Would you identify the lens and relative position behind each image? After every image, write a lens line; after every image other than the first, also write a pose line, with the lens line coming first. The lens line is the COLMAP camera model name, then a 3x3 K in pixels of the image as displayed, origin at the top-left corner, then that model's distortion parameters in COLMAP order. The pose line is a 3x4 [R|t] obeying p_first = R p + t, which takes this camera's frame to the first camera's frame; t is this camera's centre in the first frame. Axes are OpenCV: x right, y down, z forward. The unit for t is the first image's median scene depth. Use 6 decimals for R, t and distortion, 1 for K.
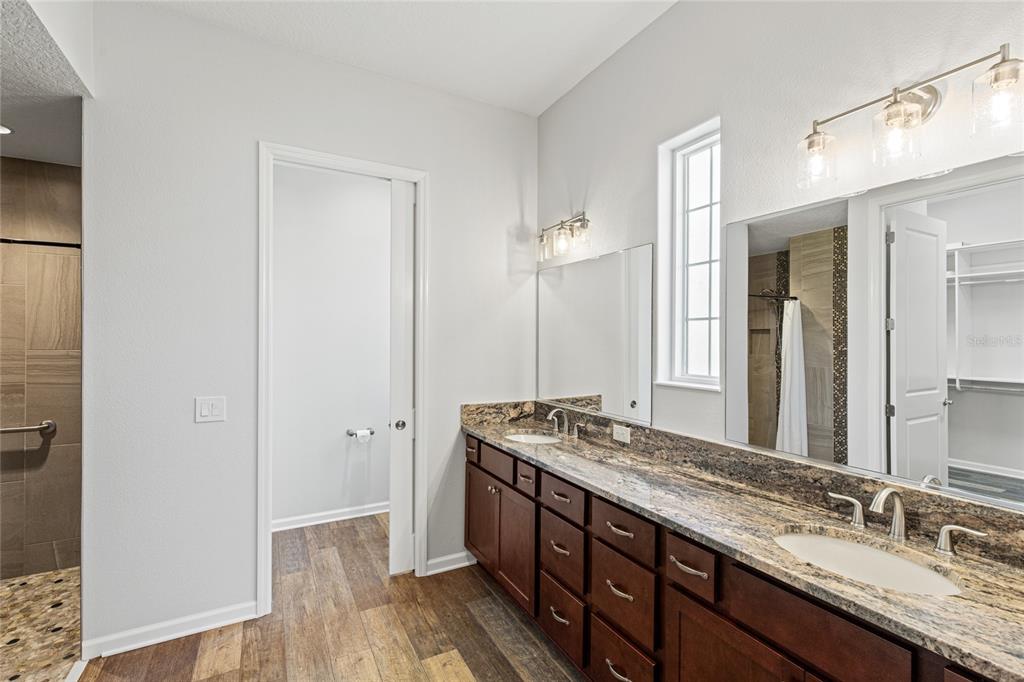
lens RADIAL K [[466.3, 0, 514.2], [0, 466.3, 339.7], [0, 0, 1]] dist [0.004038, -0.000424]
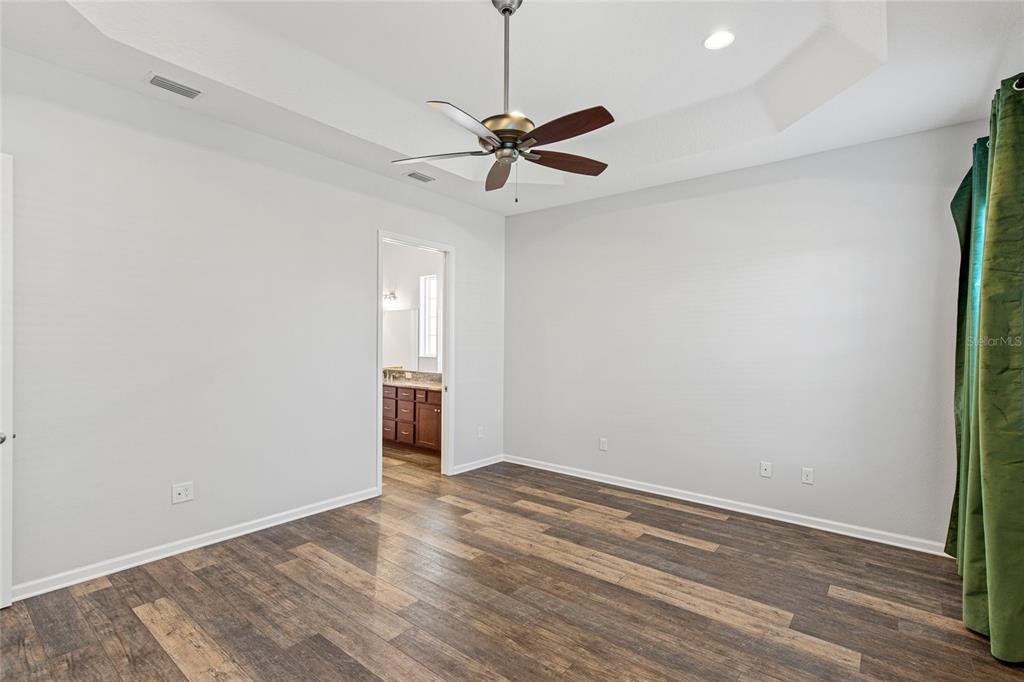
lens RADIAL K [[466.3, 0, 507.5], [0, 466.3, 345.4], [0, 0, 1]] dist [0.004038, -0.000424]
pose [[0.924212, -0.002921, 0.381867, -0.331602], [0.000262, 0.999975, 0.007016, -0.000306], [-0.381879, -0.006384, 0.924190, -2.071395]]
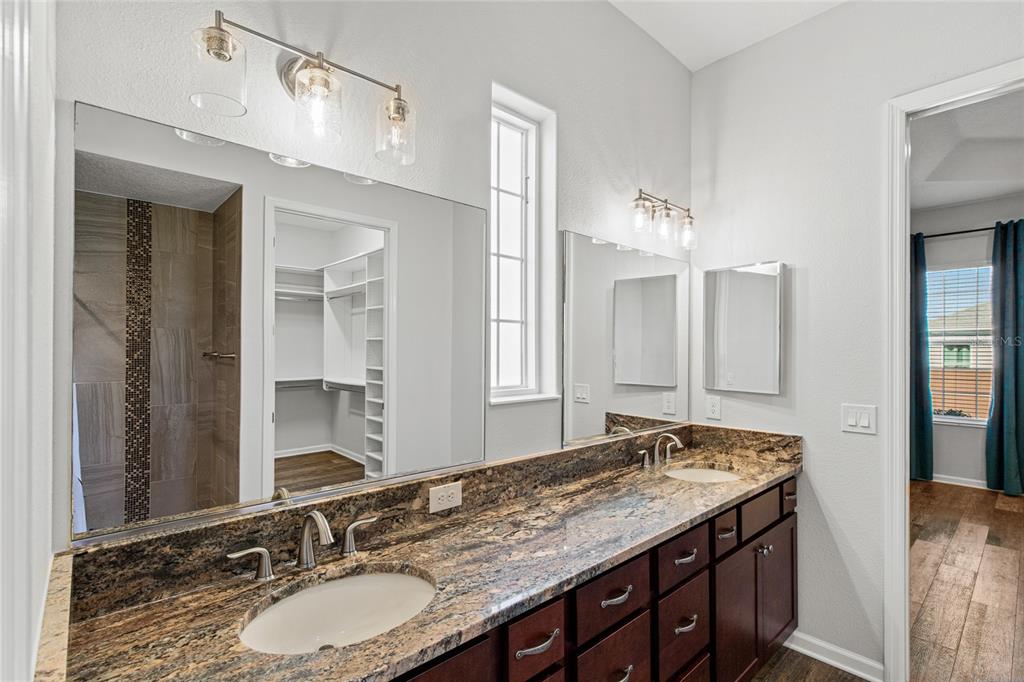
lens RADIAL K [[466.3, 0, 521.5], [0, 466.3, 345.6], [0, 0, 1]] dist [0.004038, -0.000424]
pose [[-0.243933, 0.005765, 0.969775, -0.440234], [-0.003737, 0.999969, -0.006885, 0.006755], [-0.969785, -0.005304, -0.243903, 1.181902]]
